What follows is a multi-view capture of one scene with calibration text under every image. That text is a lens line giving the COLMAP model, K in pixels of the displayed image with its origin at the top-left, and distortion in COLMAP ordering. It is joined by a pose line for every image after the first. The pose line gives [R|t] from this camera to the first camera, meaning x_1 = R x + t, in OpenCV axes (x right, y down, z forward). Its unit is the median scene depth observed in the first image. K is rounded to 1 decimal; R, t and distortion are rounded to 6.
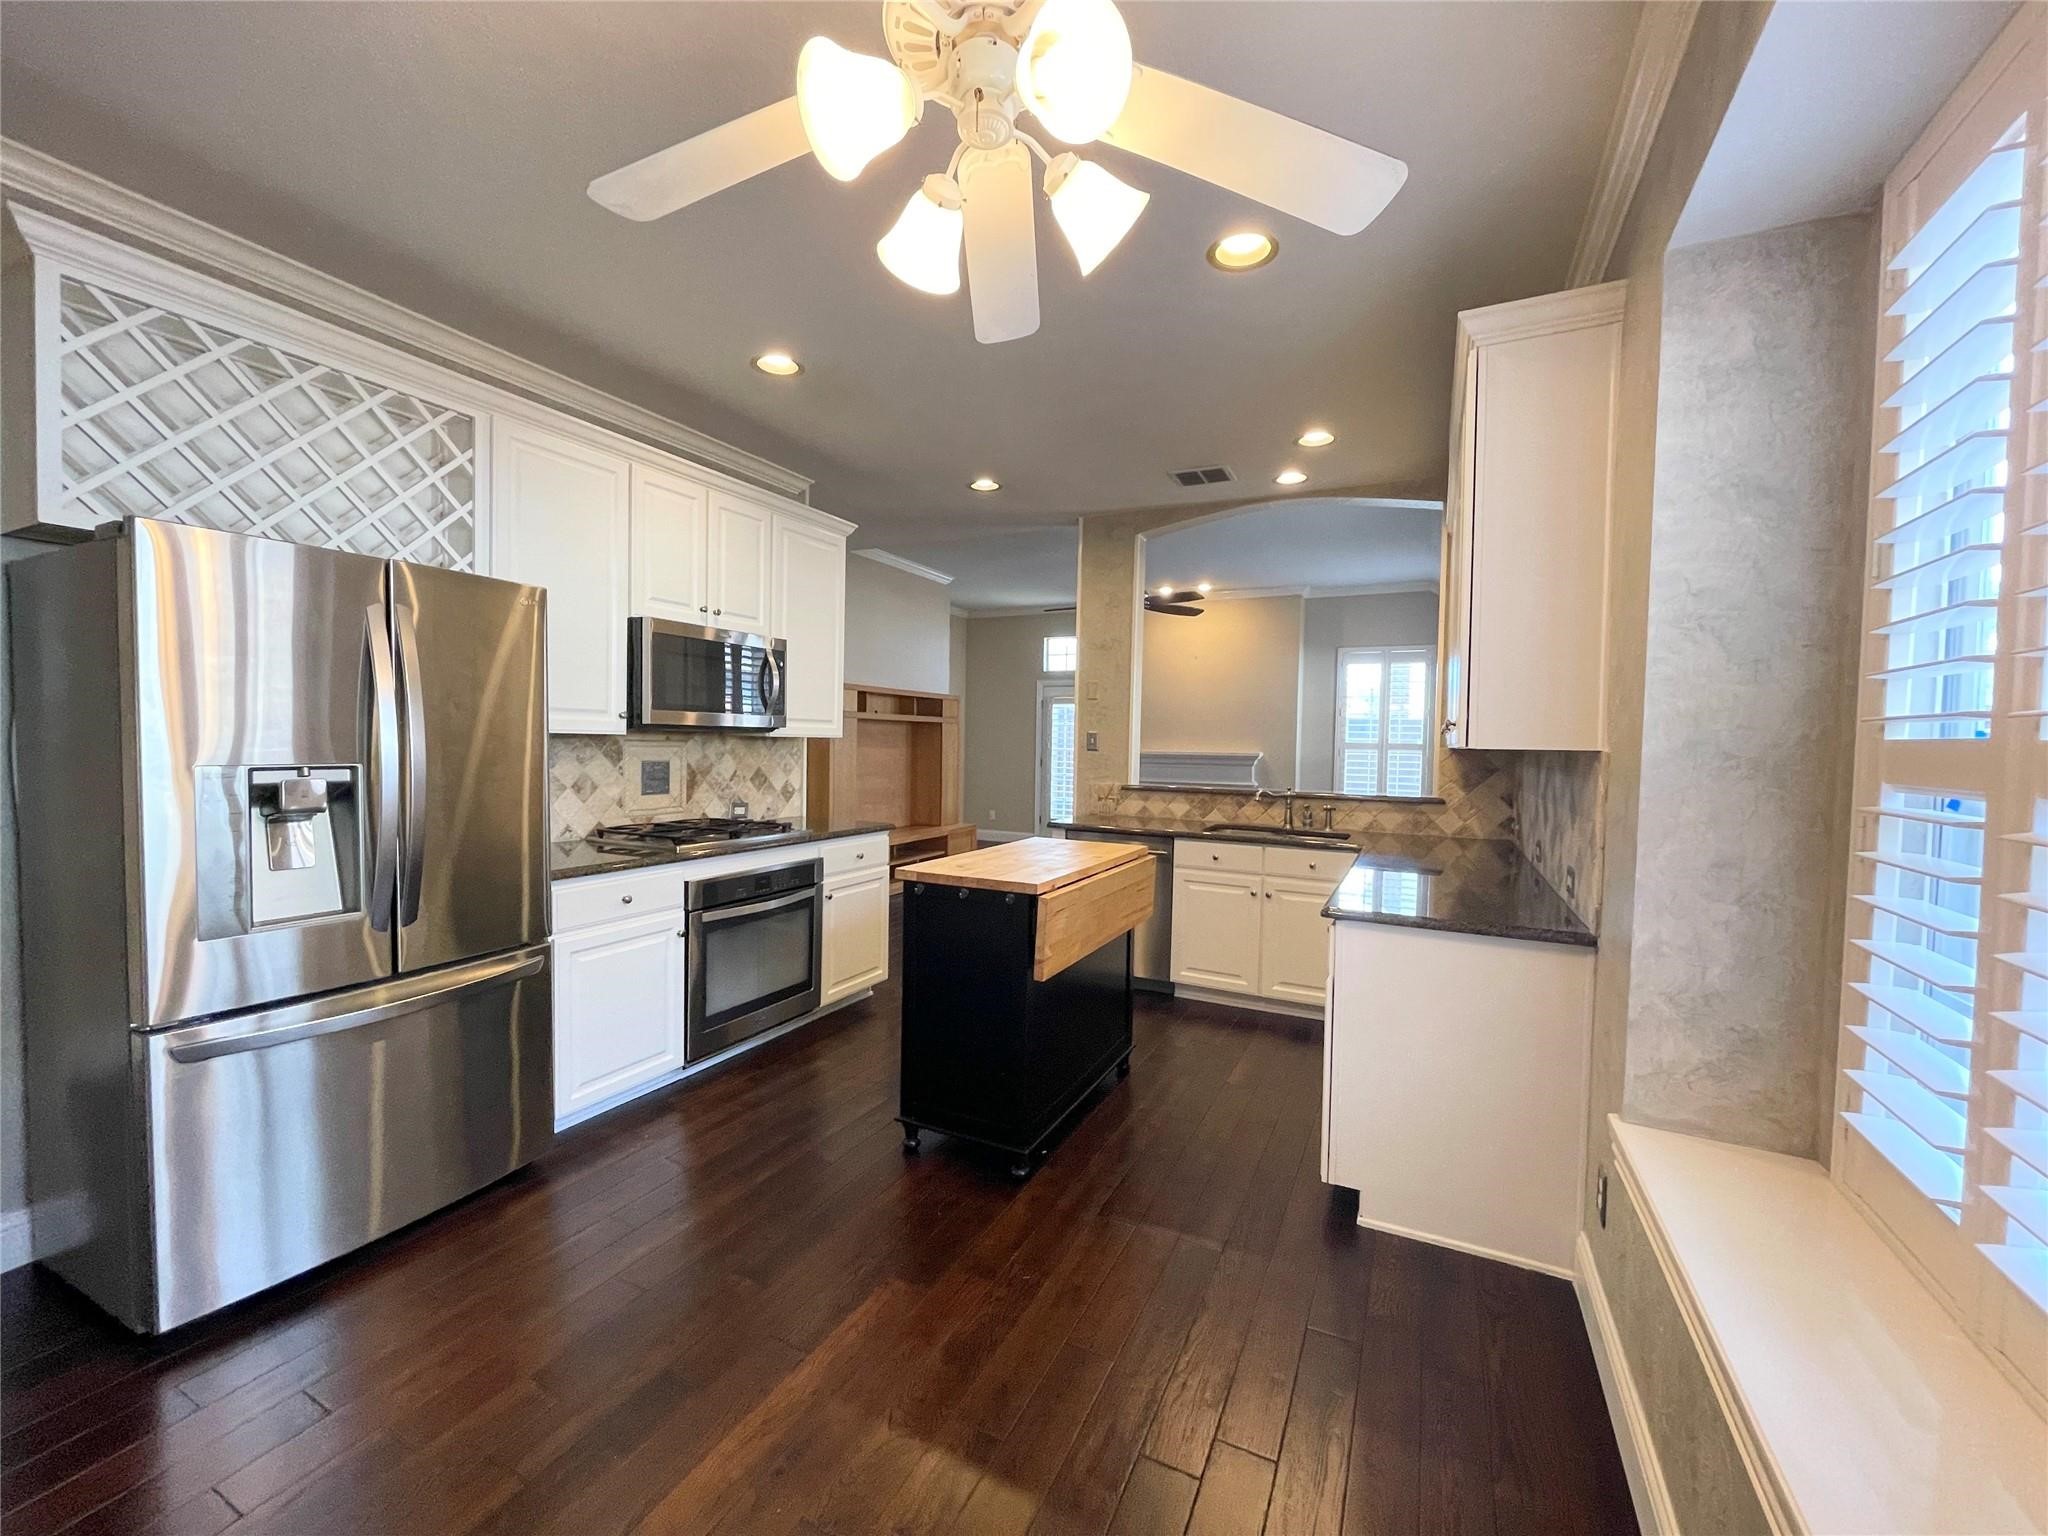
lens RADIAL K [[824.6, 0, 1019.8], [0, 824.6, 766.7], [0, 0, 1]] dist [0.003297, 0.000837]
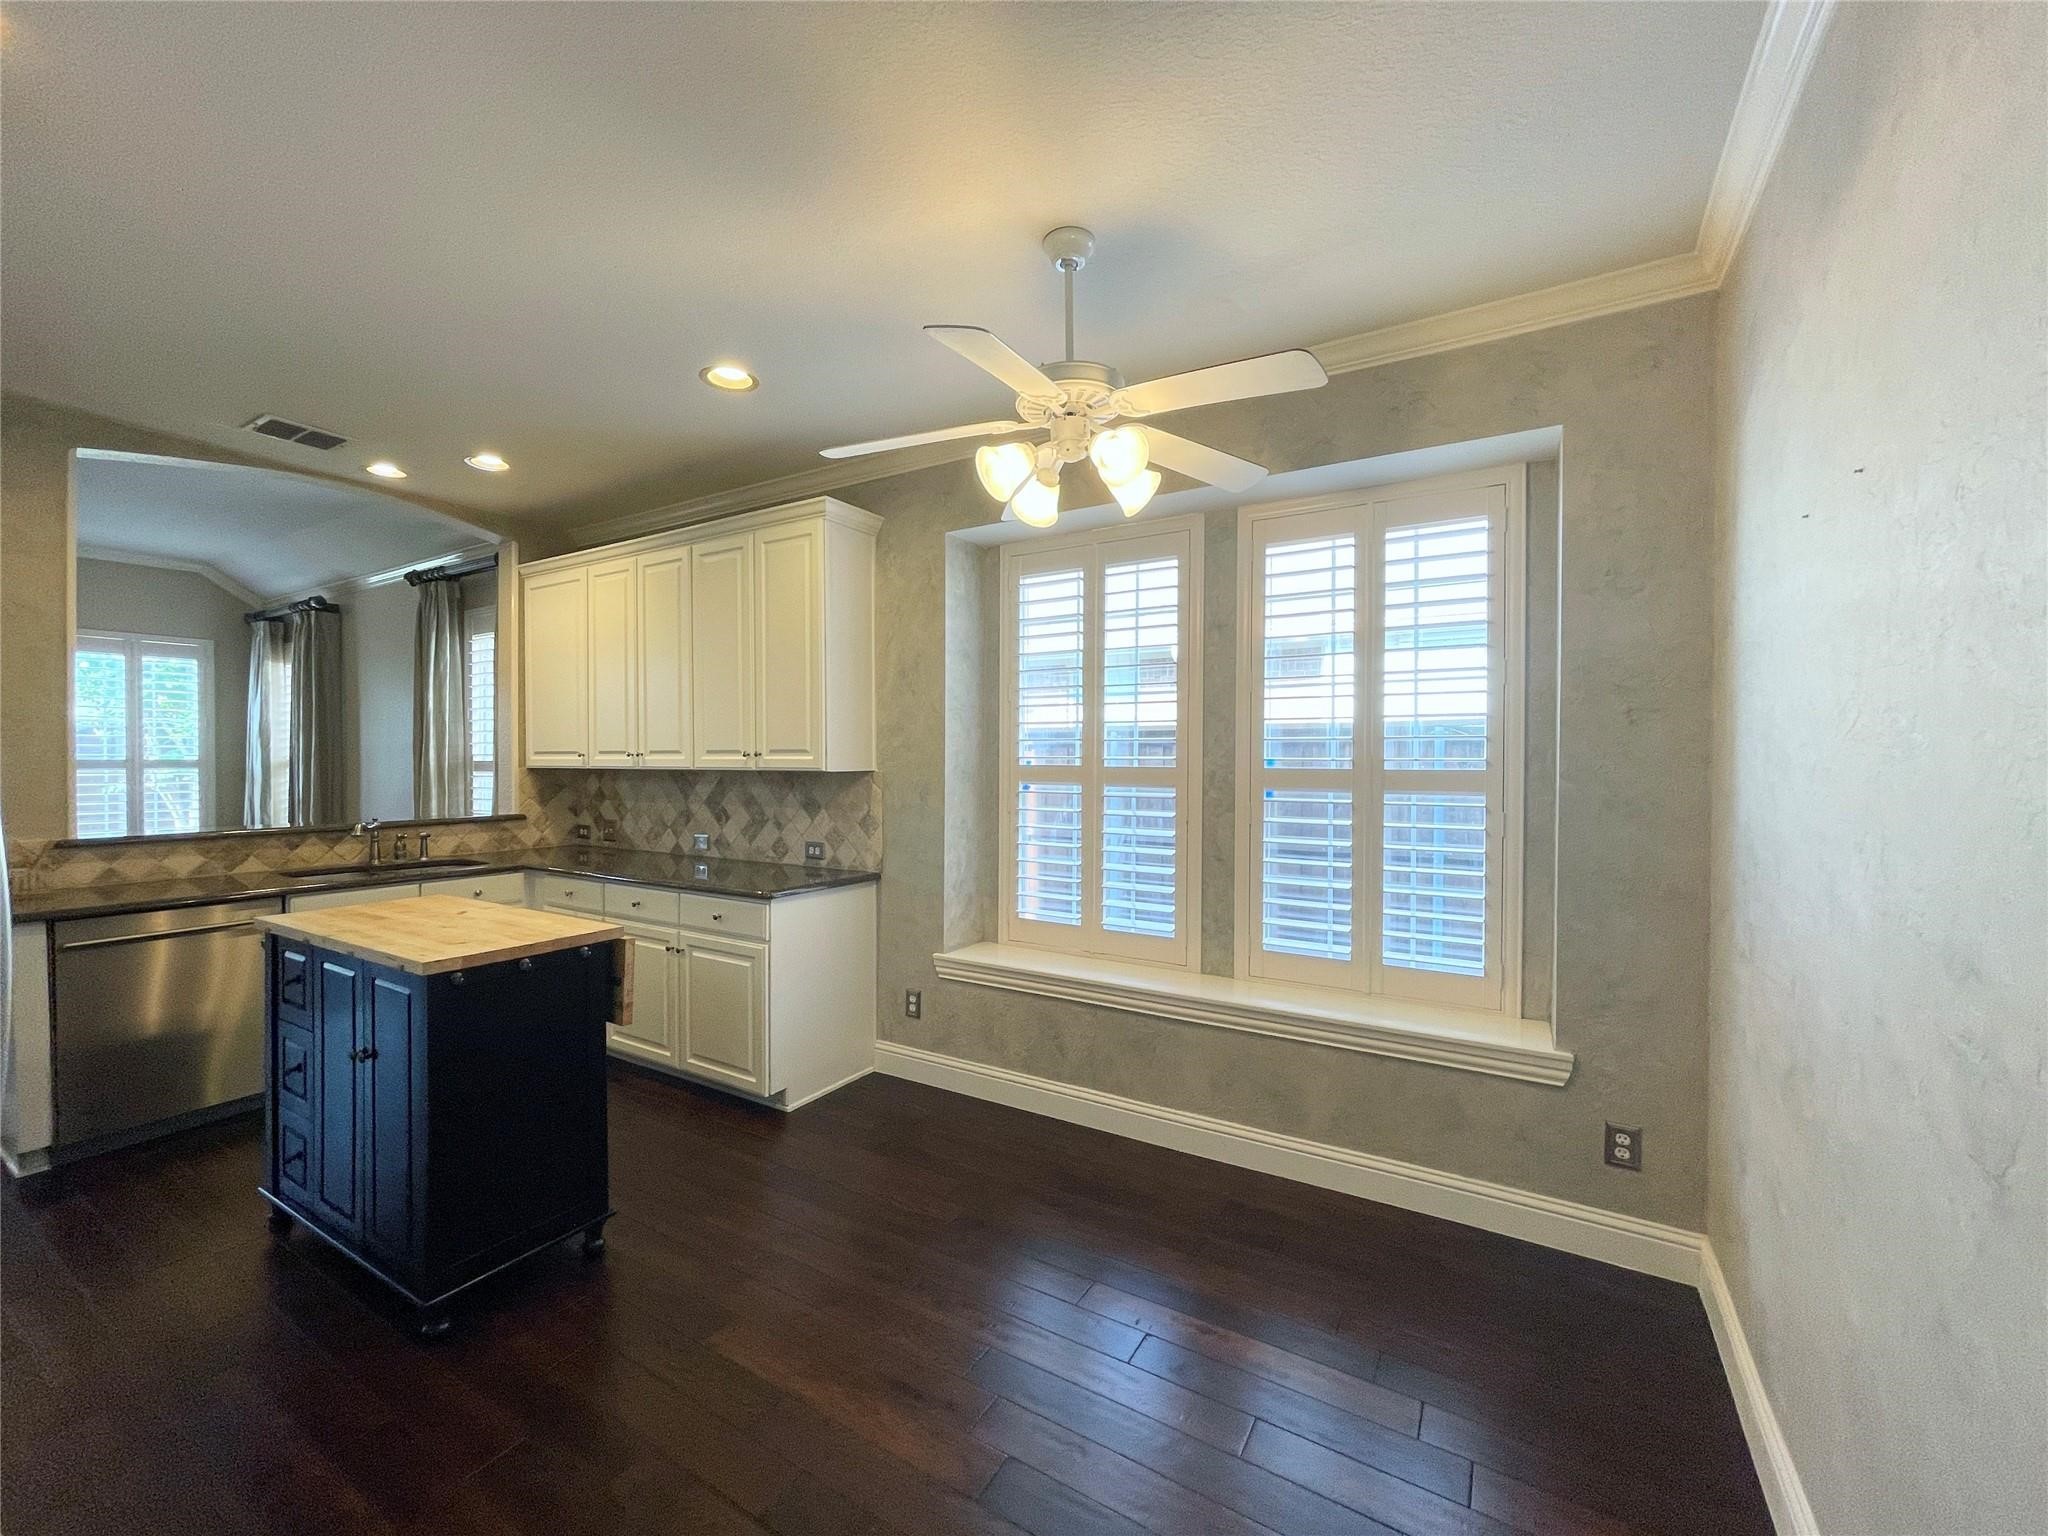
lens RADIAL K [[834.3, 0, 1007.1], [0, 834.3, 765.8], [0, 0, 1]] dist [0.000102, 0.000677]
pose [[0.088970, -0.028312, 0.995632, -0.529458], [0.033426, 0.999118, 0.025424, -0.032164], [-0.995473, 0.031018, 0.089838, 0.265657]]
